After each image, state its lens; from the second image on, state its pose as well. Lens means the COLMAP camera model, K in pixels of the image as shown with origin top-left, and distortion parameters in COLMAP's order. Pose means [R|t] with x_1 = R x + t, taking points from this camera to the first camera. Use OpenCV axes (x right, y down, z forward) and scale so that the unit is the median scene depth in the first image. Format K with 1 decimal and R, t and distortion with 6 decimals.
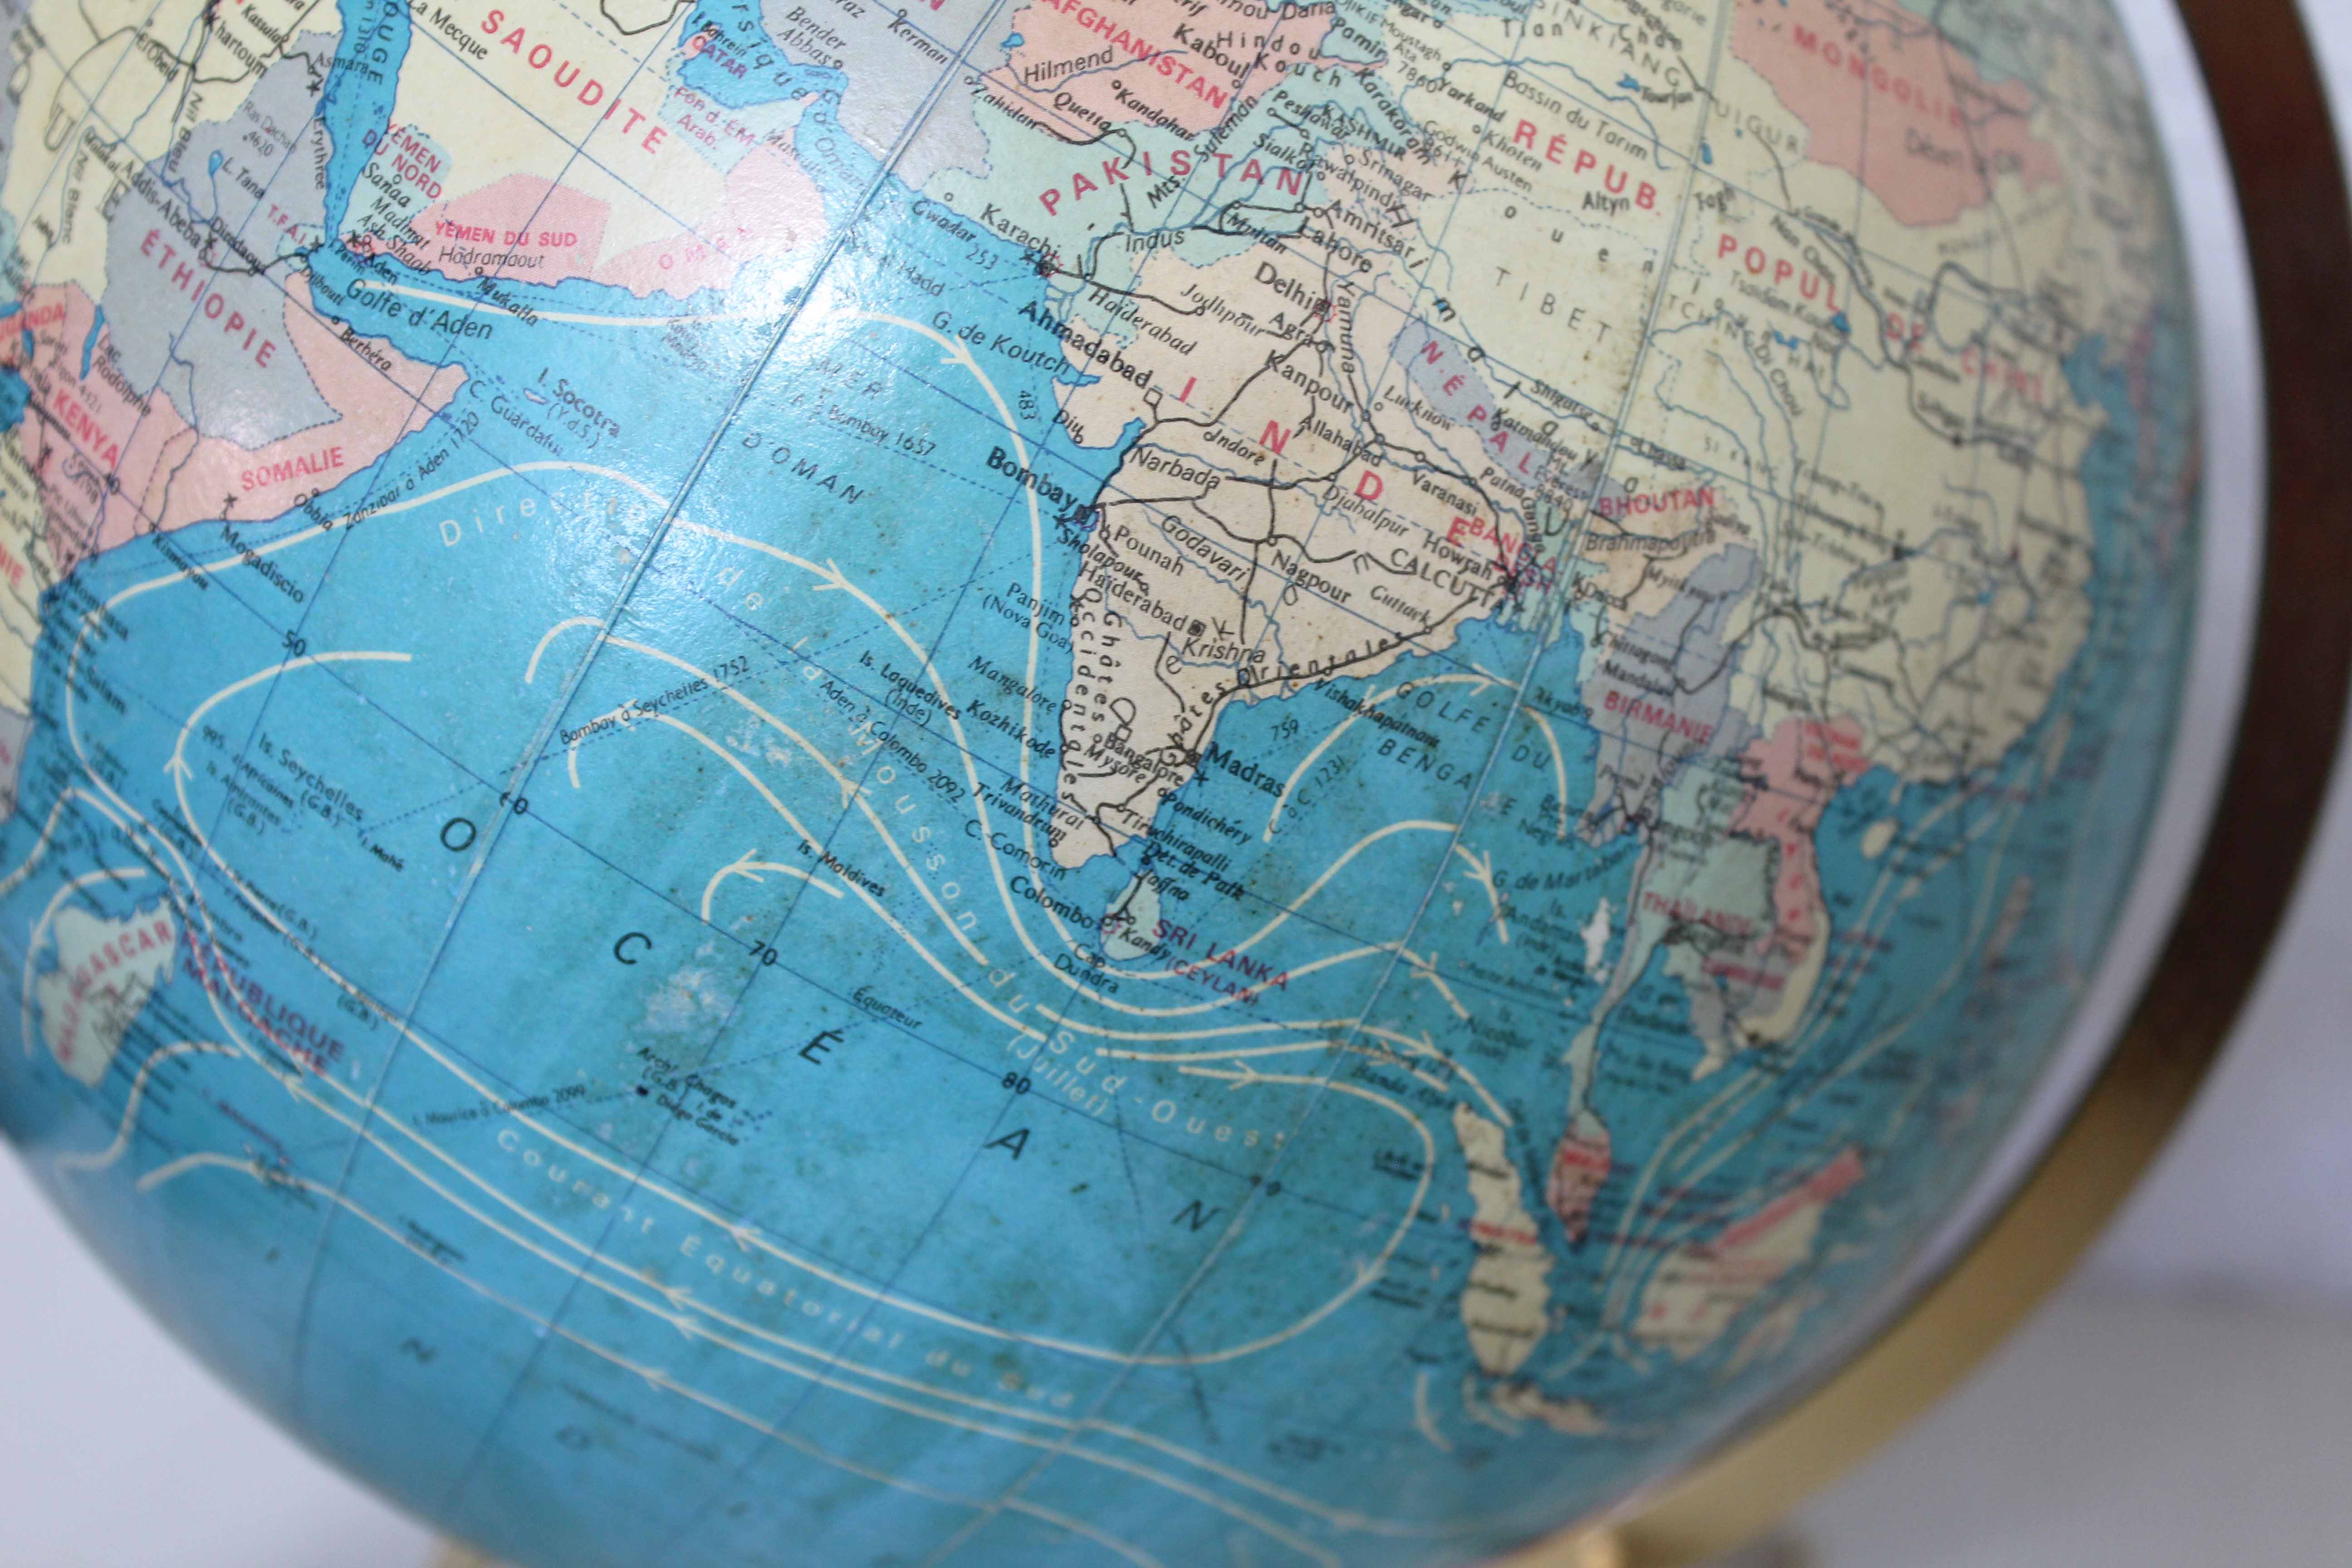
lens RADIAL K [[3602.1, 0, 1176.8], [0, 3602.1, 786.7], [0, 0, 1]] dist [0.055708, 0.000000]
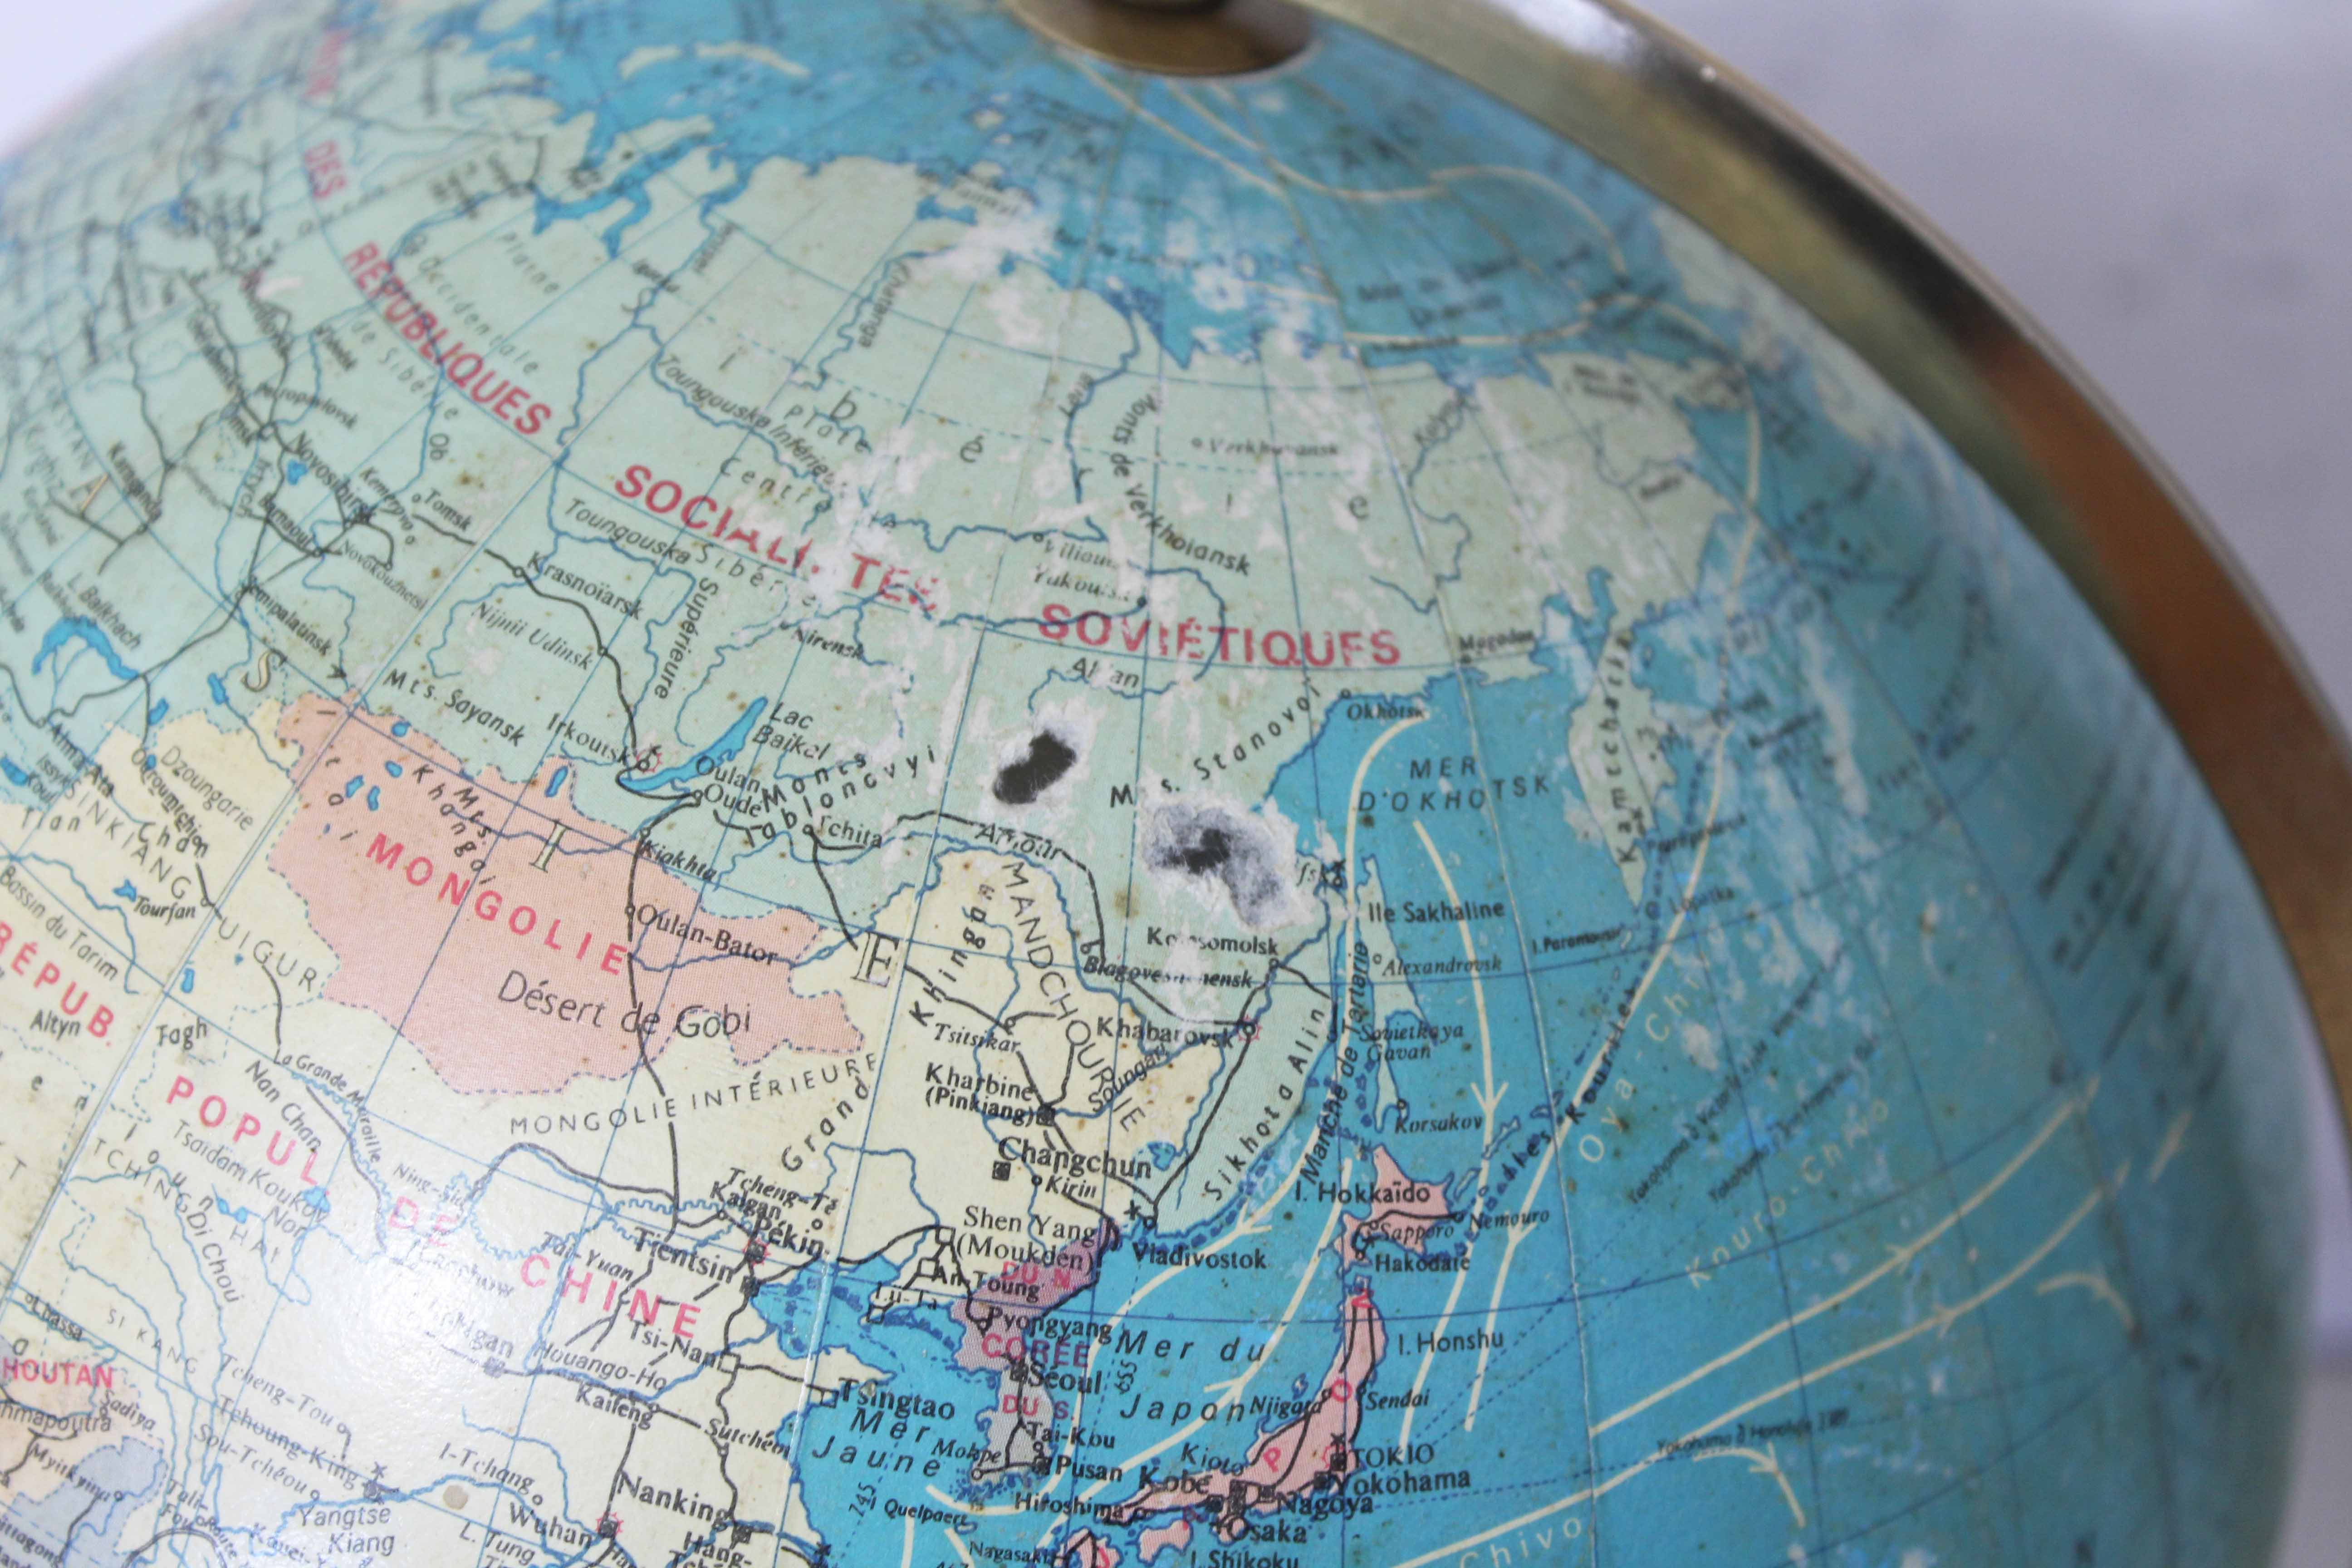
lens RADIAL K [[4652.0, 0, 1176.0], [0, 4652.0, 782.1], [0, 0, 1]] dist [-0.009550, 0.000000]
pose [[0.589569, 0.096800, -0.801897, 1.162523], [-0.151202, 0.988469, 0.008155, -0.266106], [0.793440, 0.116440, 0.597407, 0.524320]]
